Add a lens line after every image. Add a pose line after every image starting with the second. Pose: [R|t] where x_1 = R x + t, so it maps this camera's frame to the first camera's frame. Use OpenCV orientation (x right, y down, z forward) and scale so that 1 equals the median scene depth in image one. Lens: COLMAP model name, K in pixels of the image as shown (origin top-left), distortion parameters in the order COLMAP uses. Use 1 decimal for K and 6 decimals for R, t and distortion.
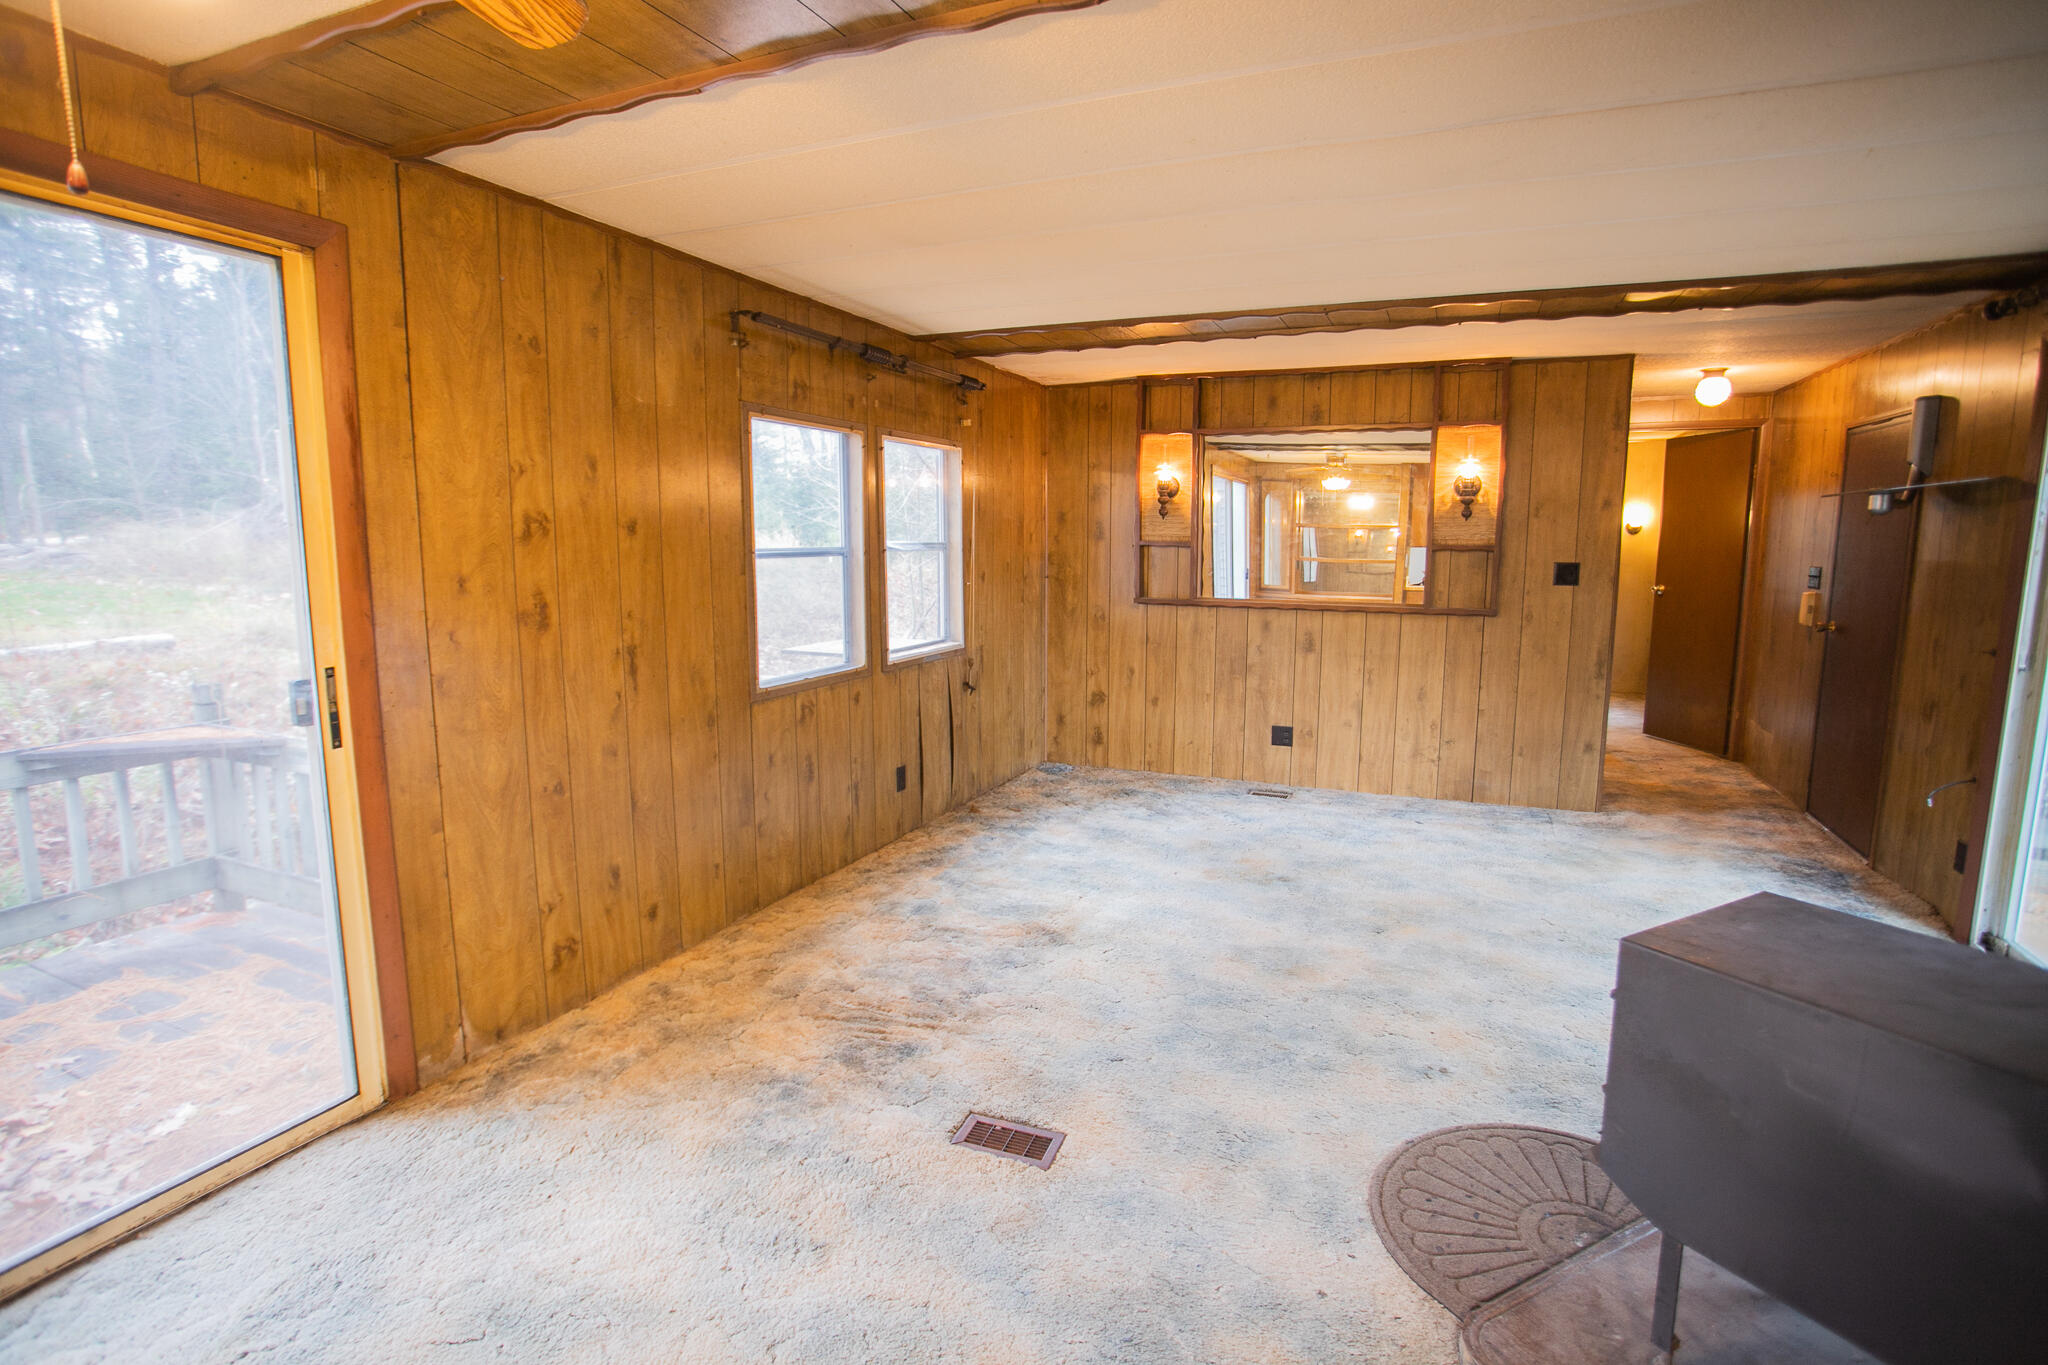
lens RADIAL K [[988.4, 0, 1024.0], [0, 988.4, 682.5], [0, 0, 1]] dist [-0.092990, 0.047396]
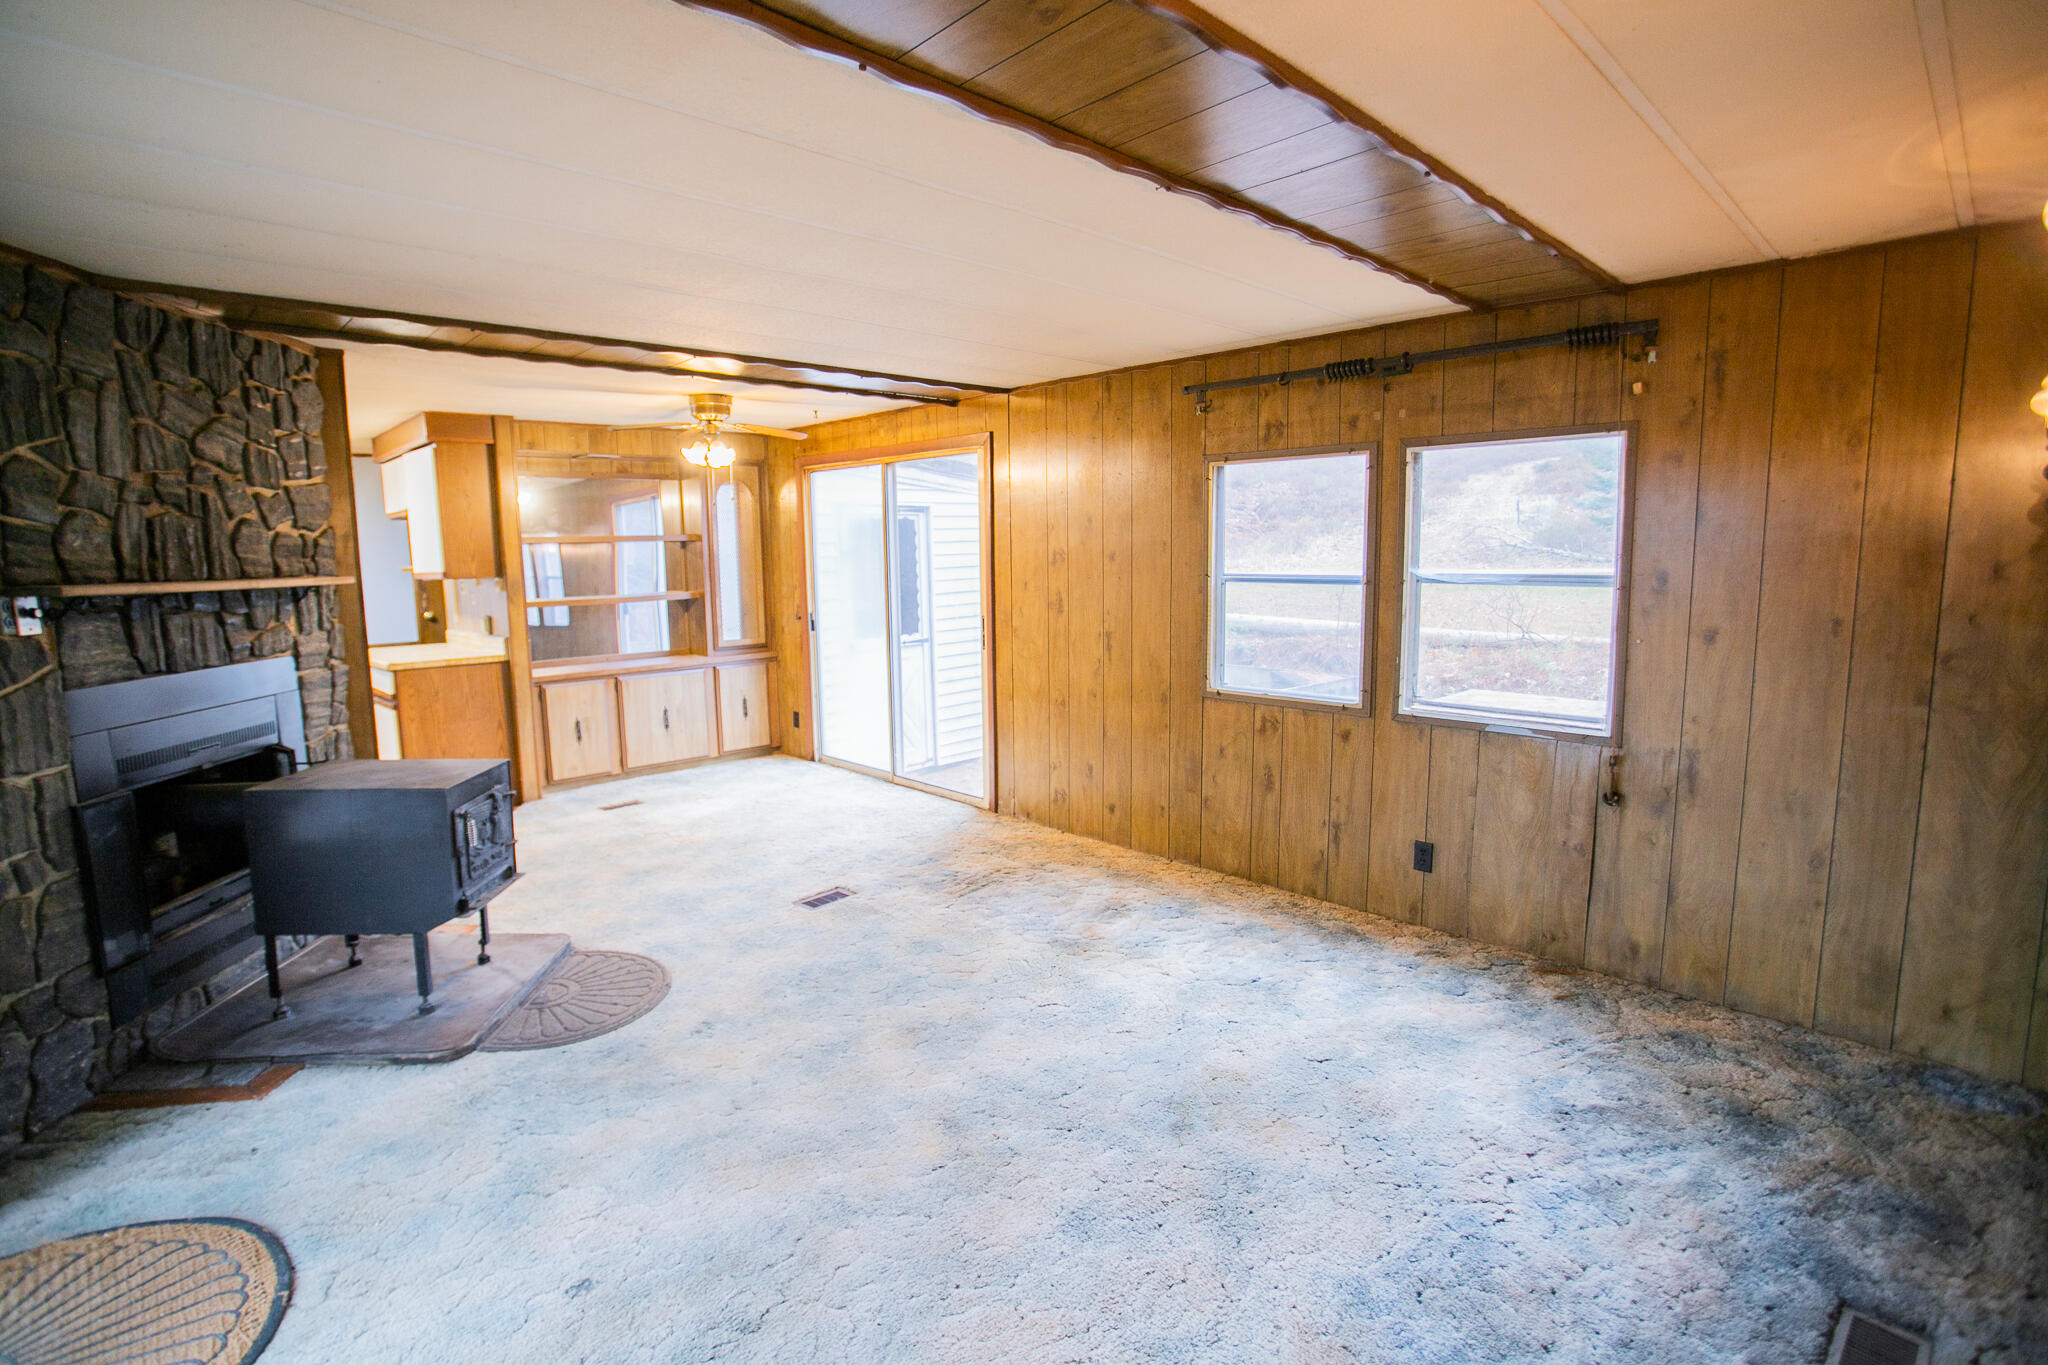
lens RADIAL K [[995.0, 0, 1024.0], [0, 995.0, 682.5], [0, 0, 1]] dist [-0.054457, 0.023018]
pose [[-0.375356, 0.119345, -0.919165, 0.945656], [-0.129784, 0.975139, 0.179612, -0.190986], [0.917749, 0.186711, -0.350535, 1.211768]]
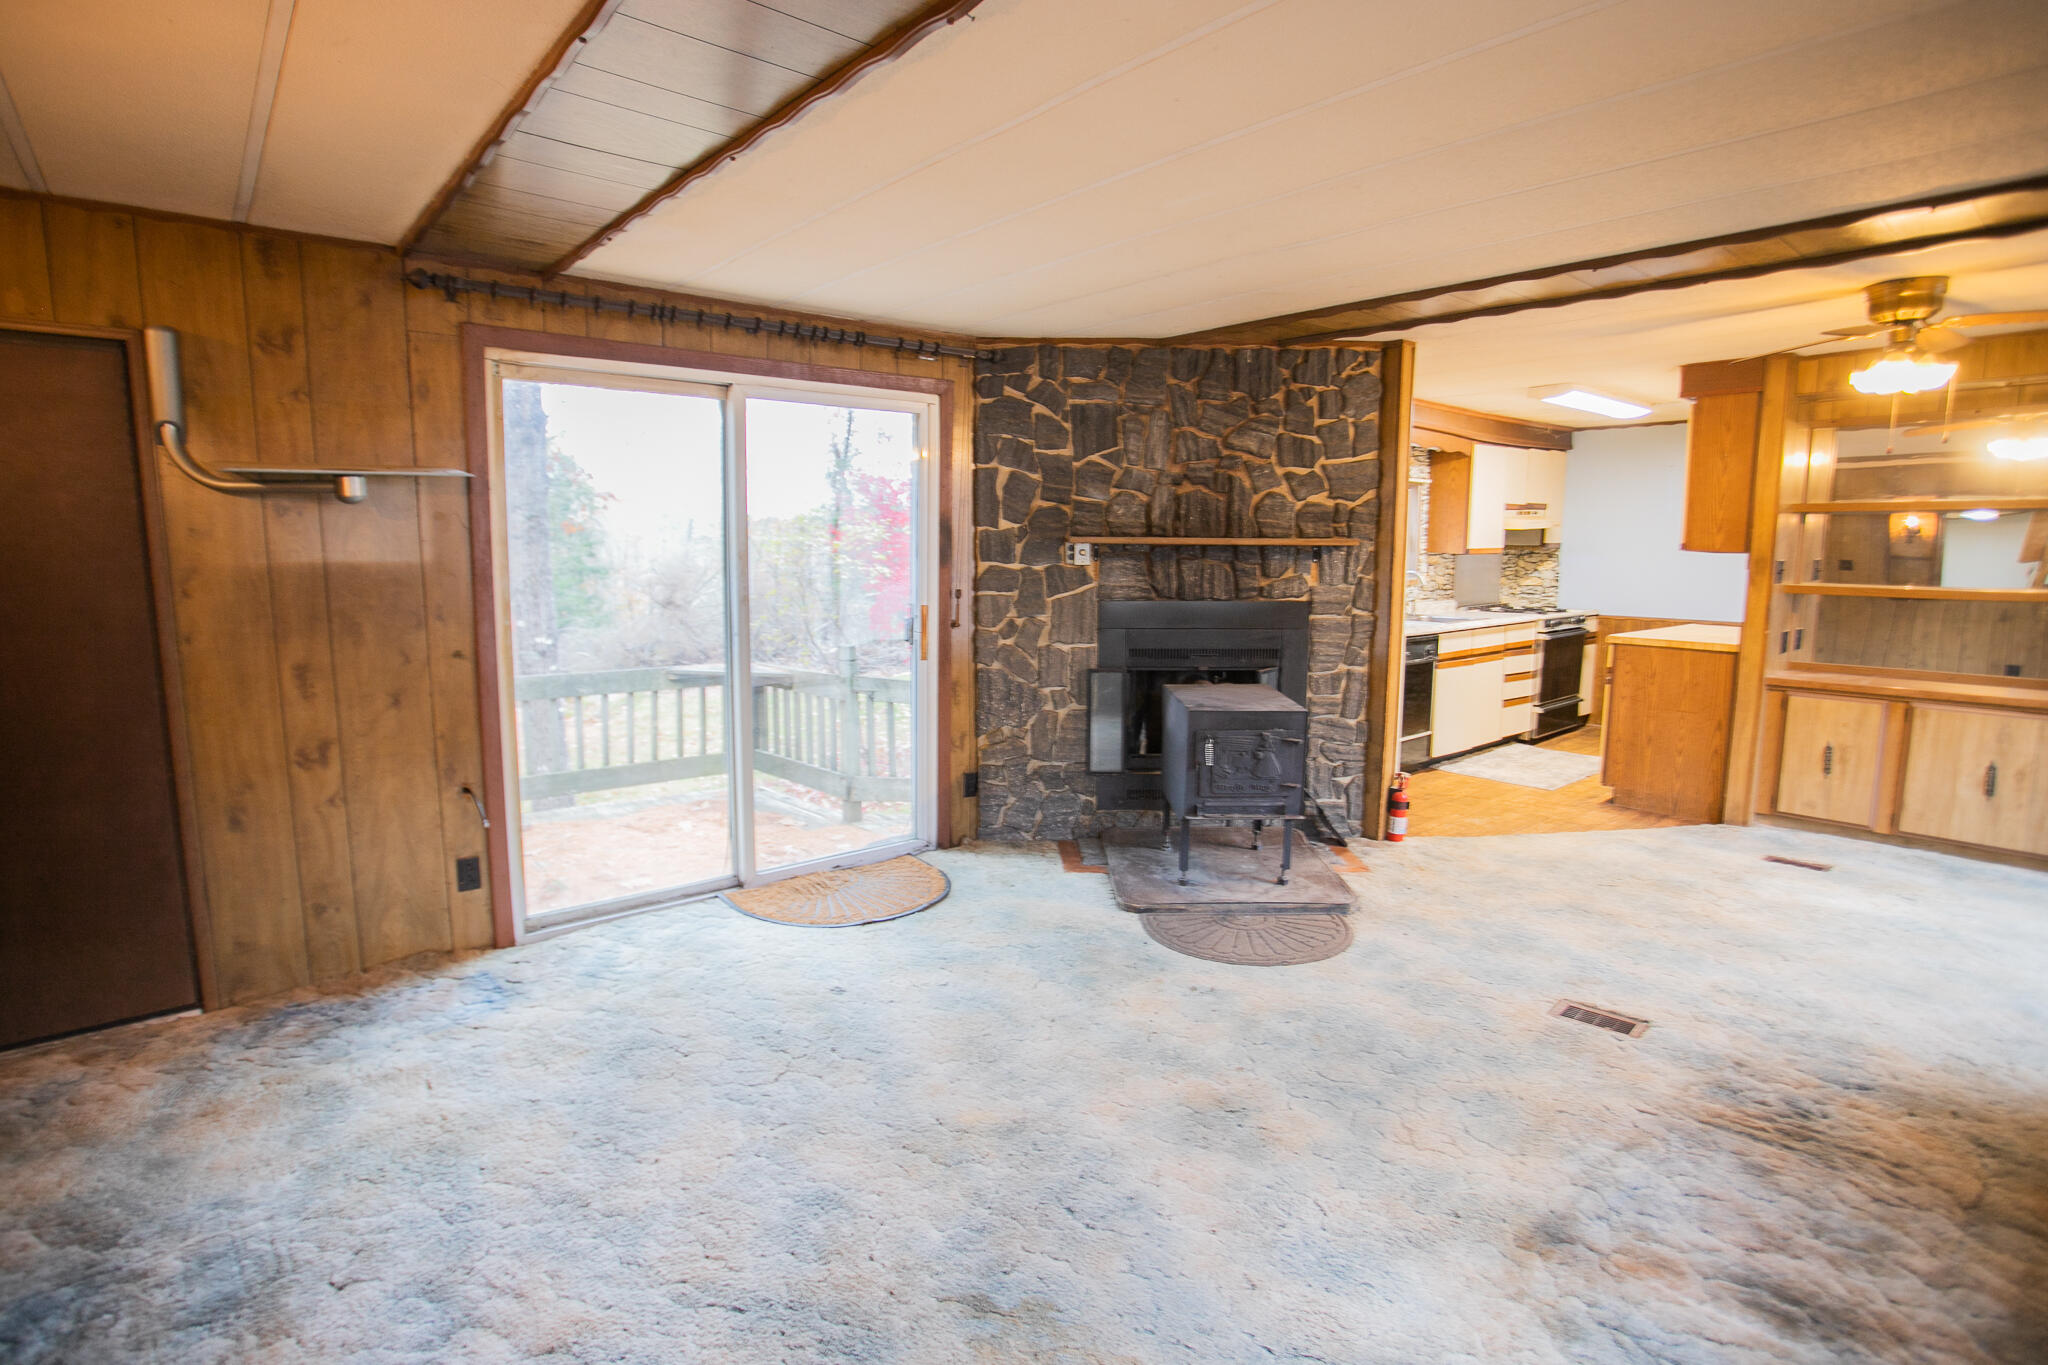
lens RADIAL K [[1038.0, 0, 1024.0], [0, 1038.0, 682.5], [0, 0, 1]] dist [-0.078966, 0.036366]
pose [[-0.899609, -0.068928, 0.431222, 0.076268], [0.059311, 0.959030, 0.277028, -0.227561], [-0.432649, 0.274793, -0.858664, 1.480278]]
